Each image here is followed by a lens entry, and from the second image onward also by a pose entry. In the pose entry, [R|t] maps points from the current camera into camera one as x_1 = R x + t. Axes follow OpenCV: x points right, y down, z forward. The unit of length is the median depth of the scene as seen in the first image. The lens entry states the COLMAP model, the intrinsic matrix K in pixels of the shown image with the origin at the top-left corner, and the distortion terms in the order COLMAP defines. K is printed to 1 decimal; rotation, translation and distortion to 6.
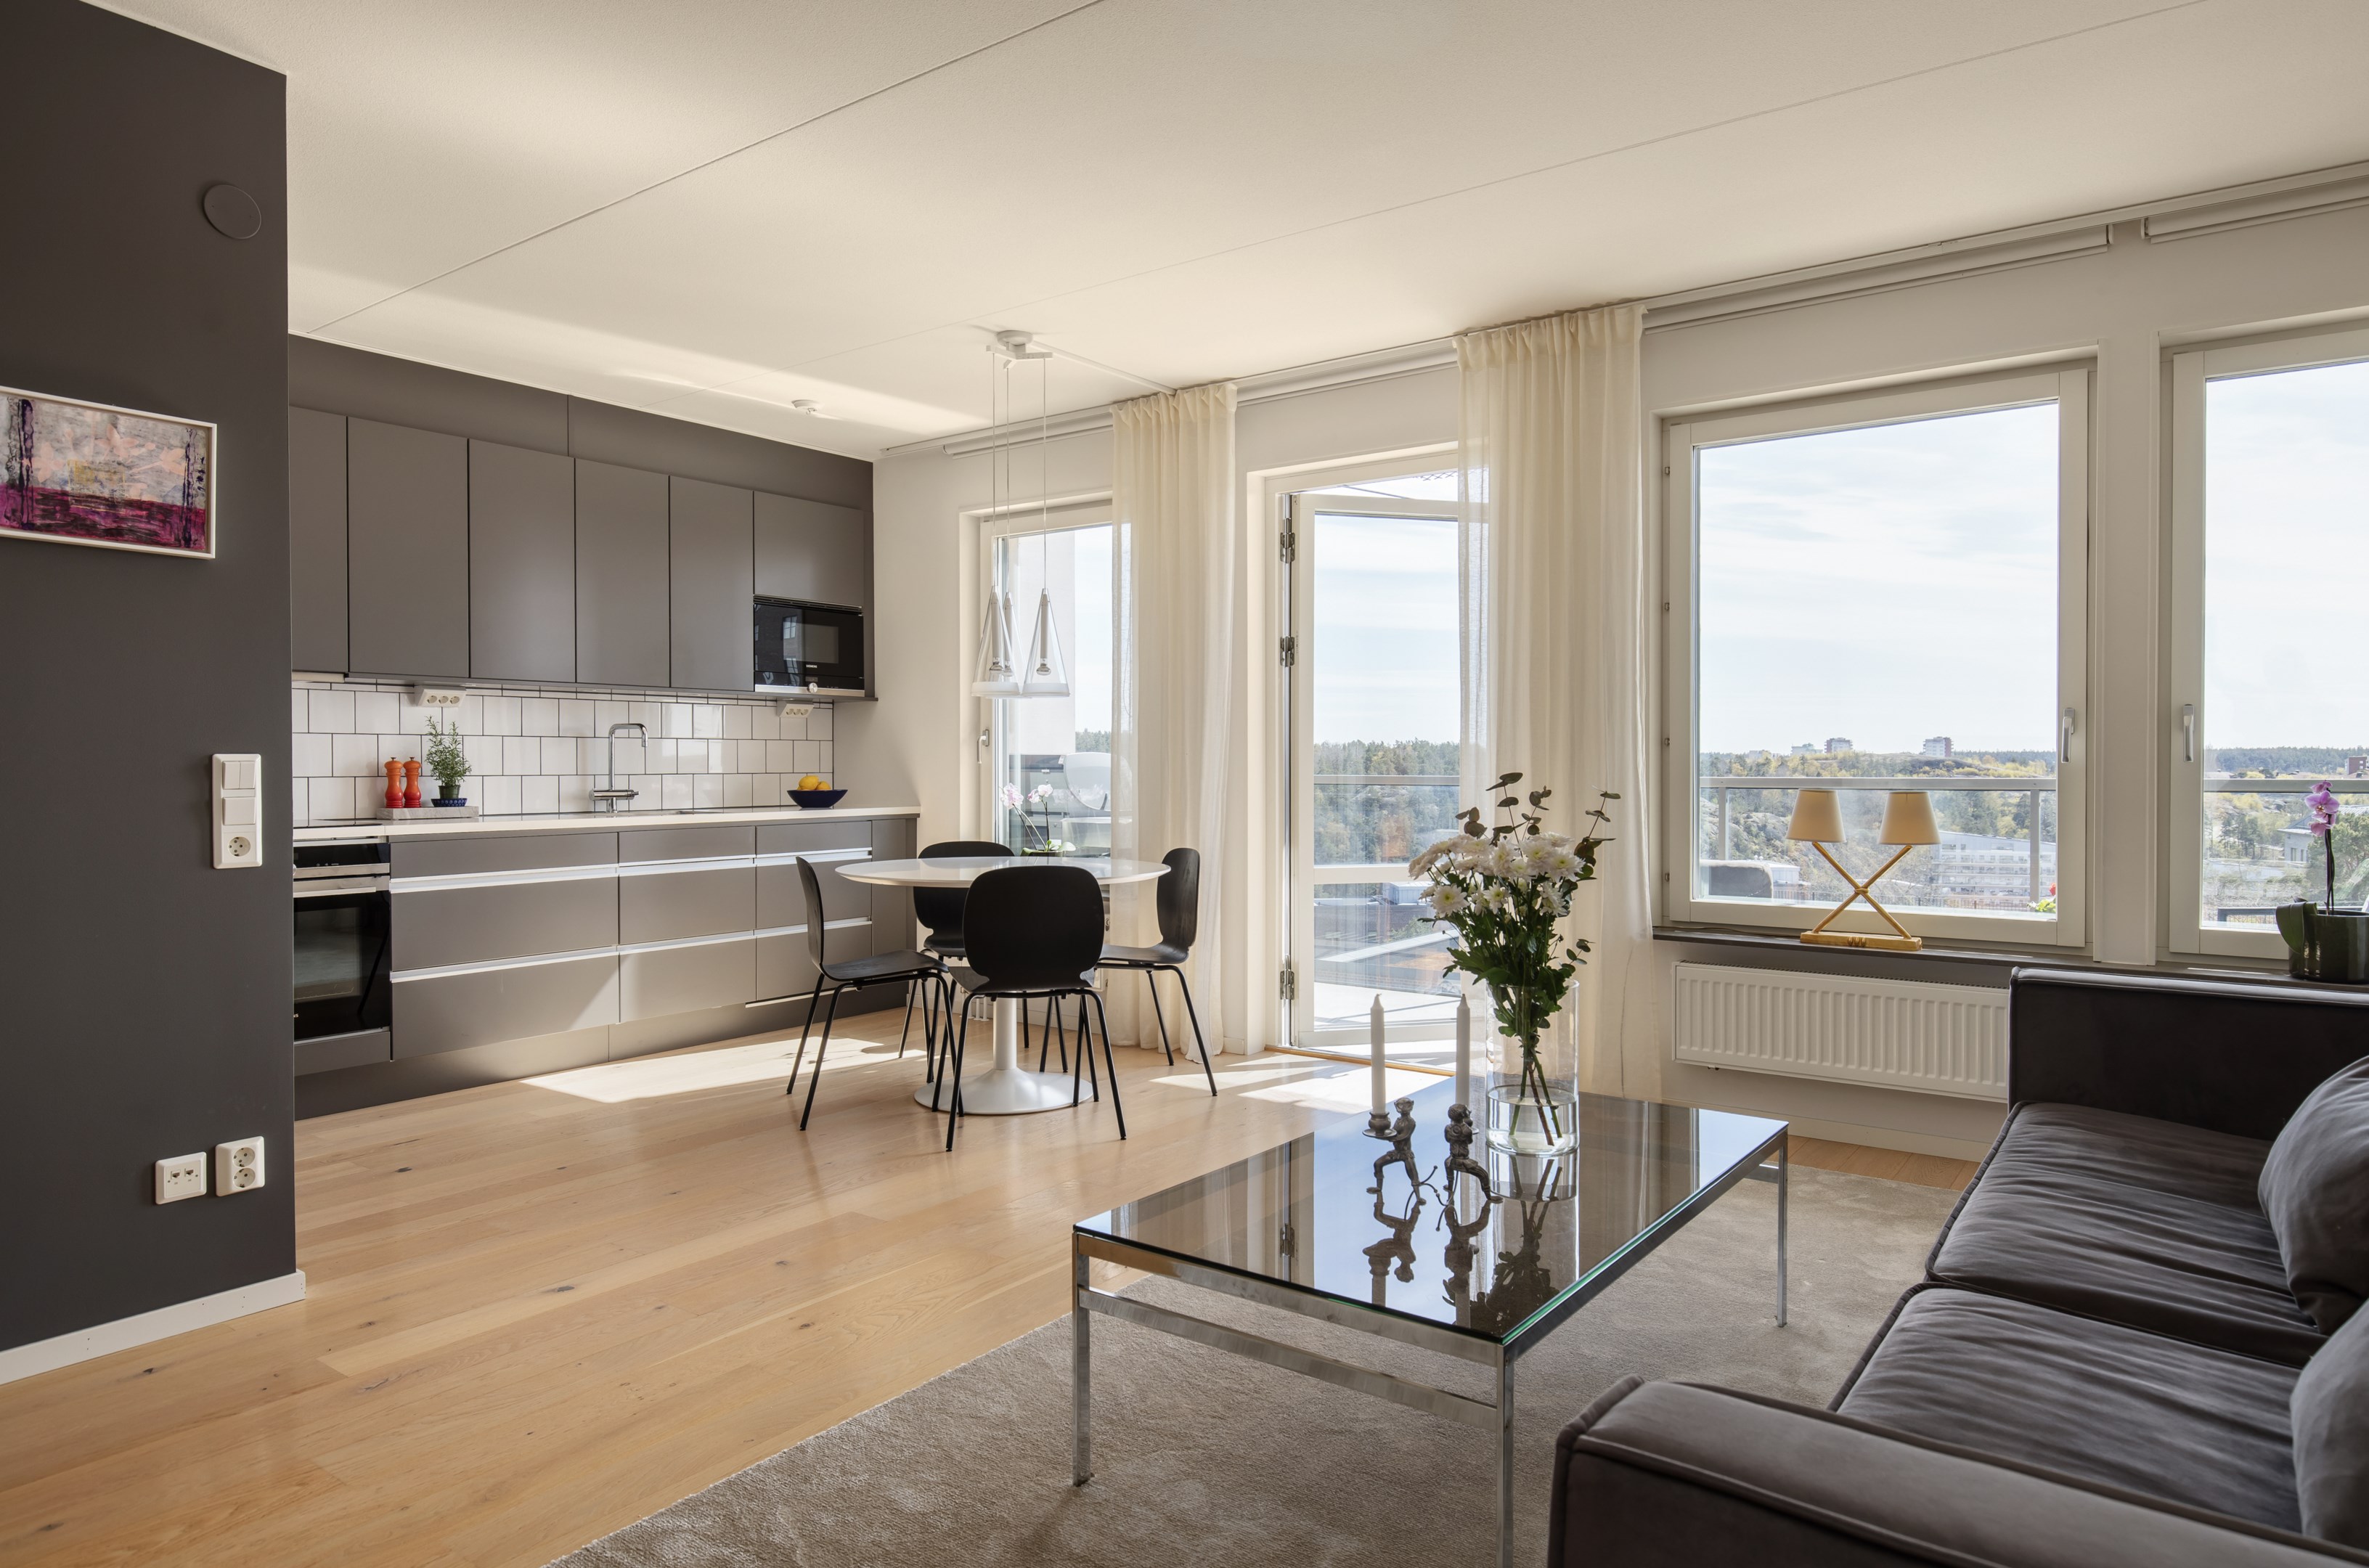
lens RADIAL K [[1414.7, 0, 1190.8], [0, 1414.7, 772.9], [0, 0, 1]] dist [0.004841, -0.001060]
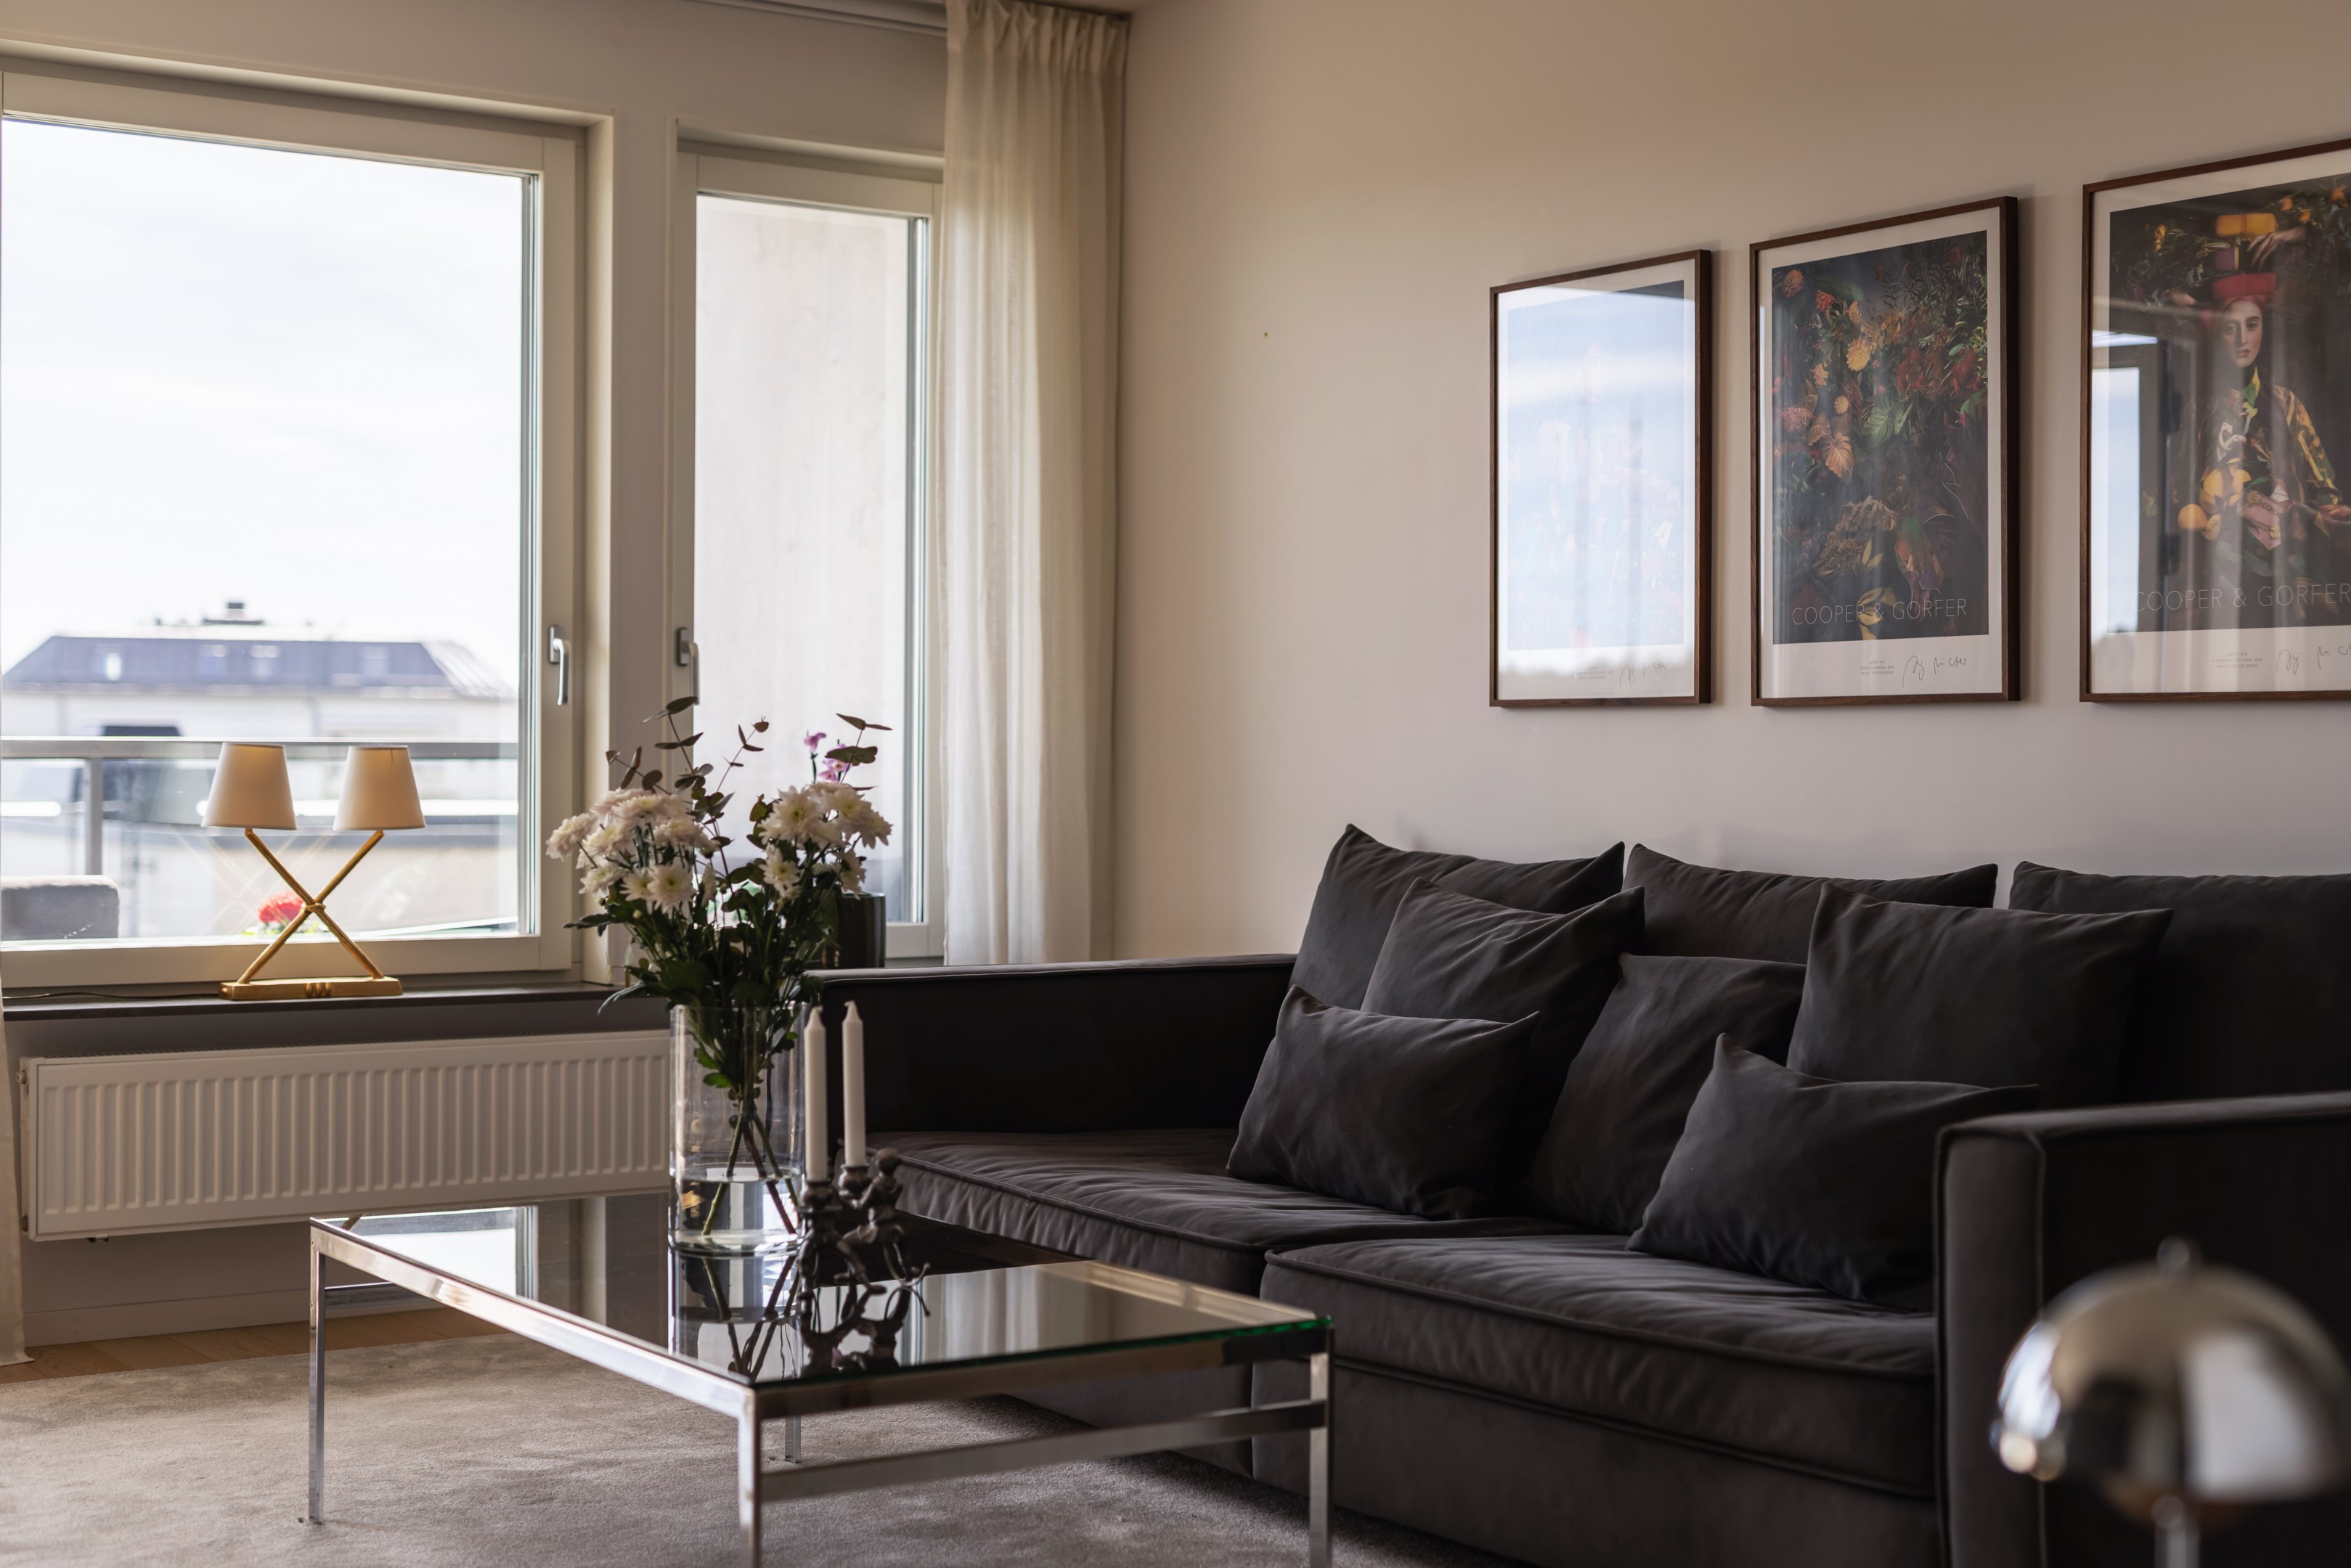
lens RADIAL K [[3254.5, 0, 1183.2], [0, 3254.5, 769.6], [0, 0, 1]] dist [-0.019723, 0.000000]
pose [[0.334802, -0.000734, 0.942288, -0.662988], [-0.000084, 1.000000, 0.000809, 0.020033], [-0.942288, -0.000350, 0.334802, 0.154461]]
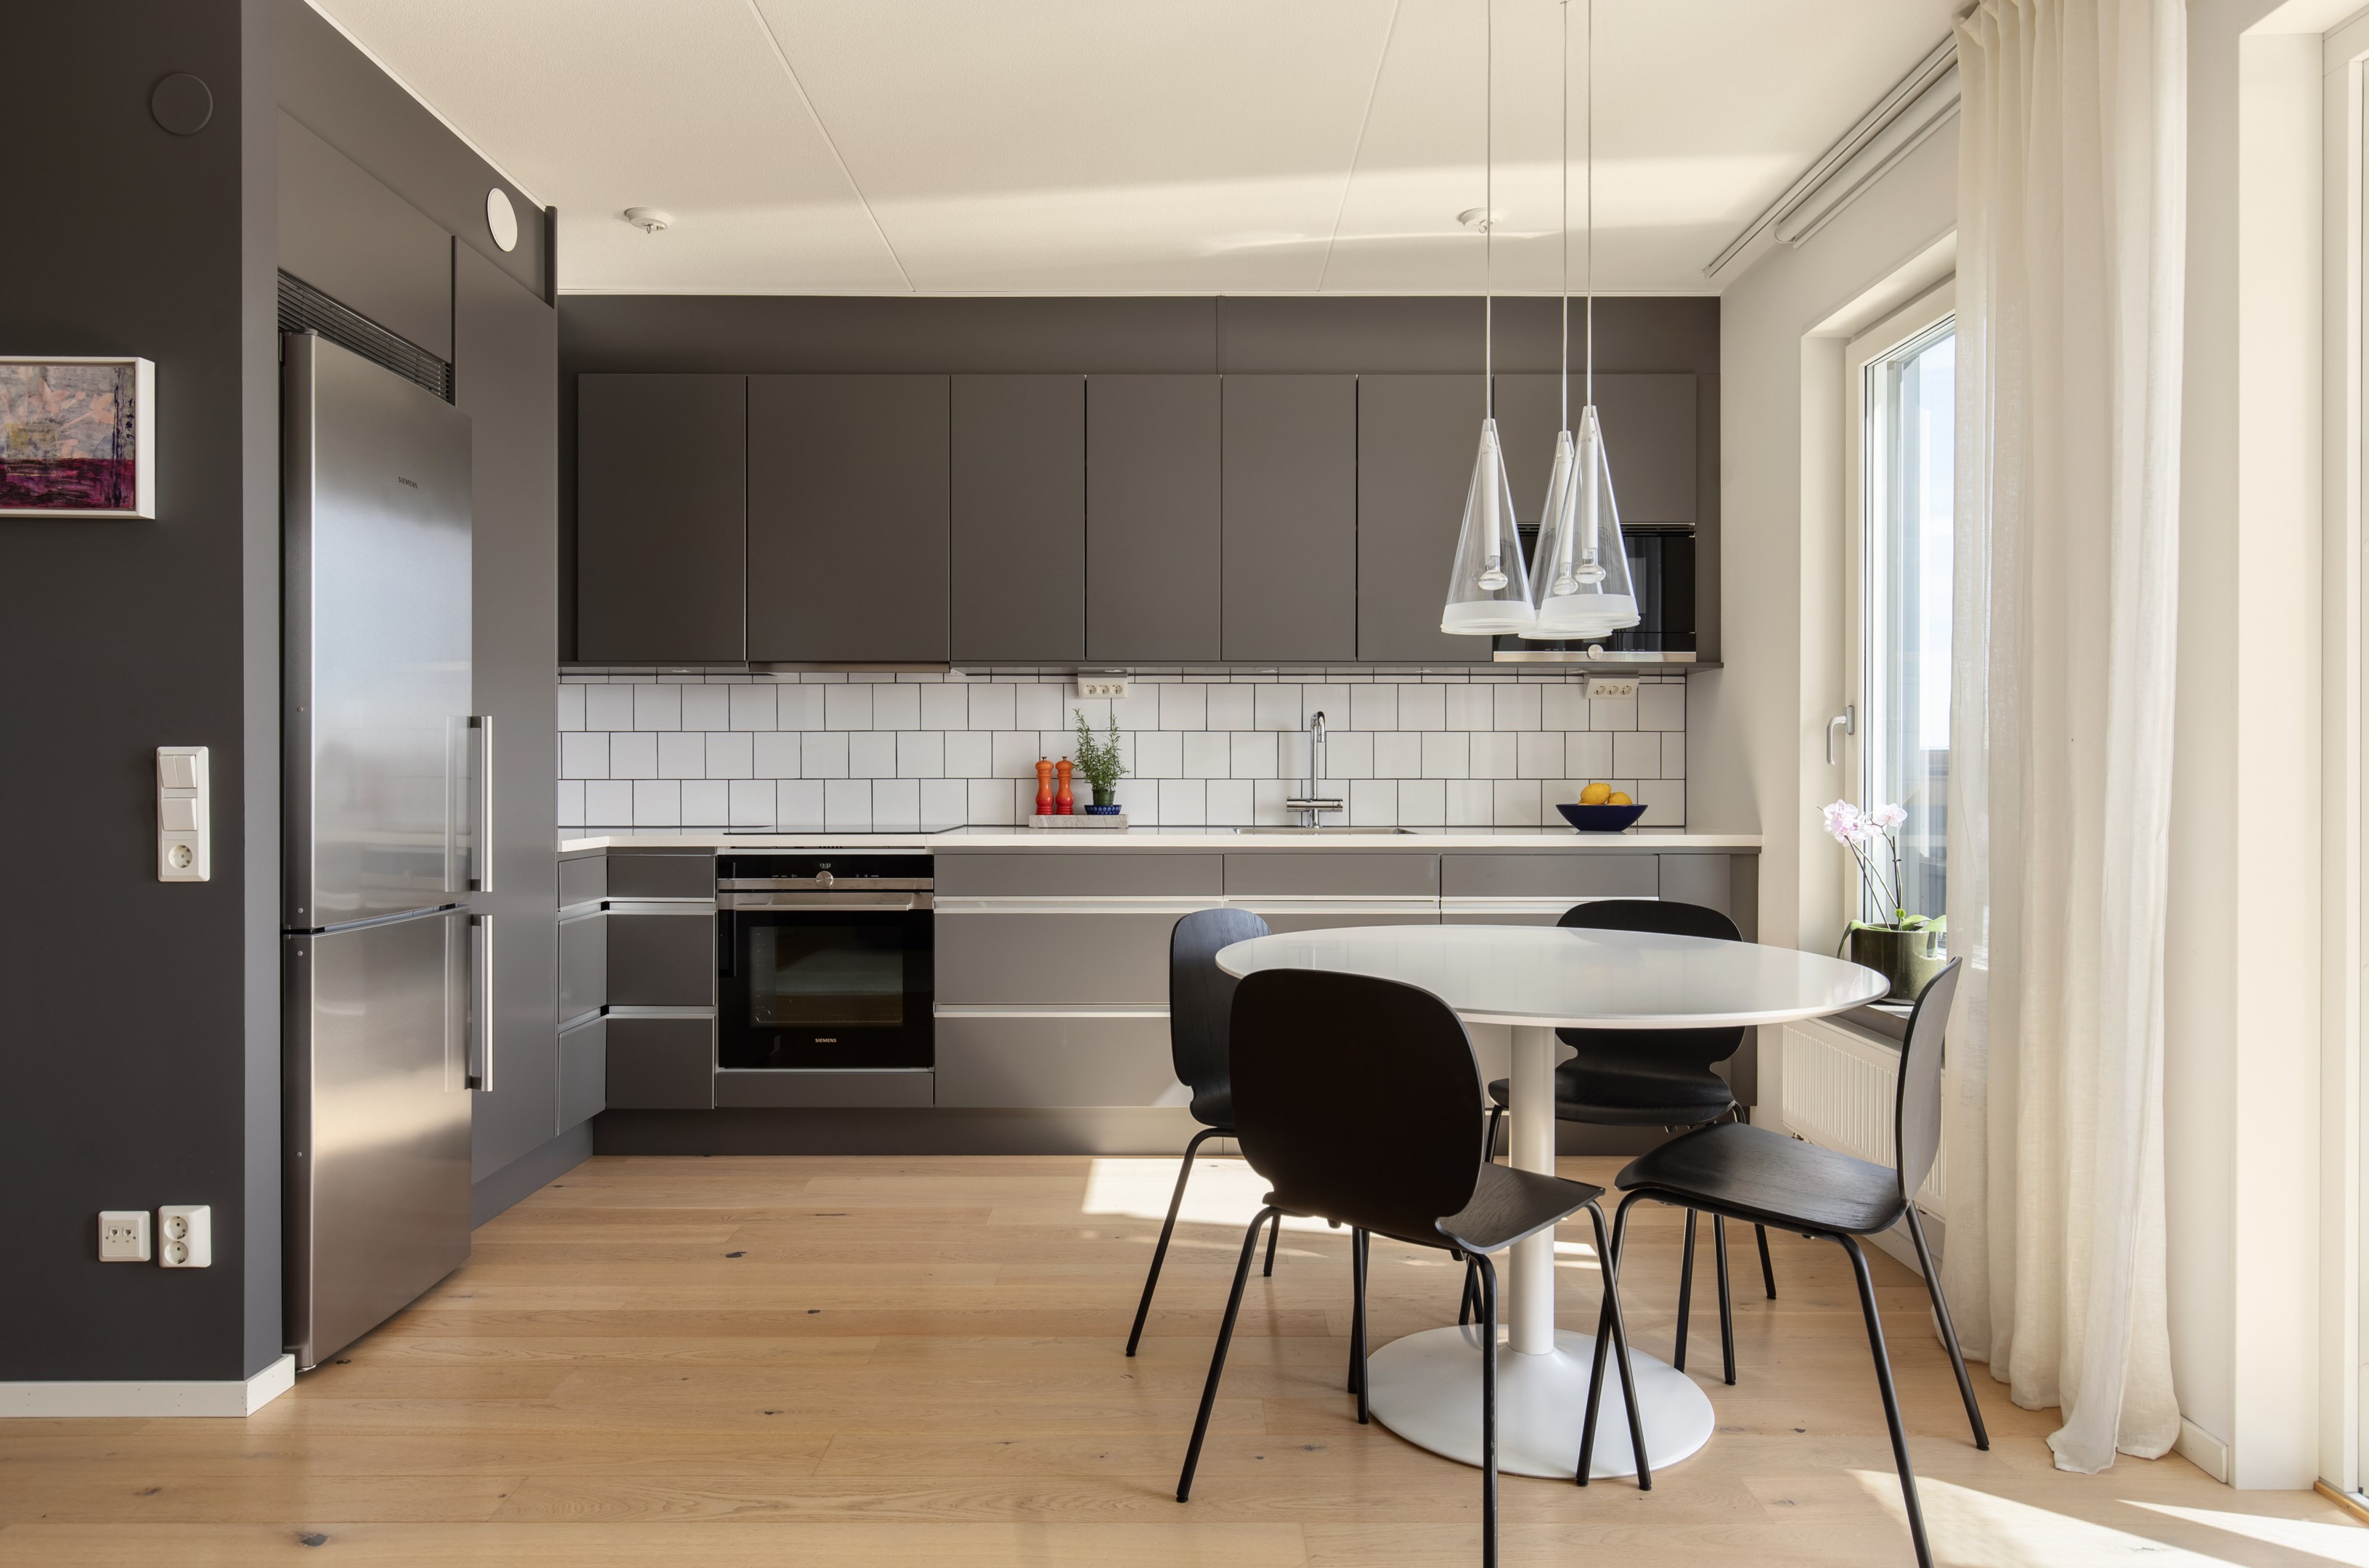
lens RADIAL K [[1414.7, 0, 1184.5], [0, 1414.7, 782.4], [0, 0, 1]] dist [0.004841, -0.001060]
pose [[0.586236, 0.008908, -0.810091, 0.224186], [-0.007409, 0.999957, 0.005634, -0.000979], [0.810106, 0.002699, 0.586277, 0.618373]]
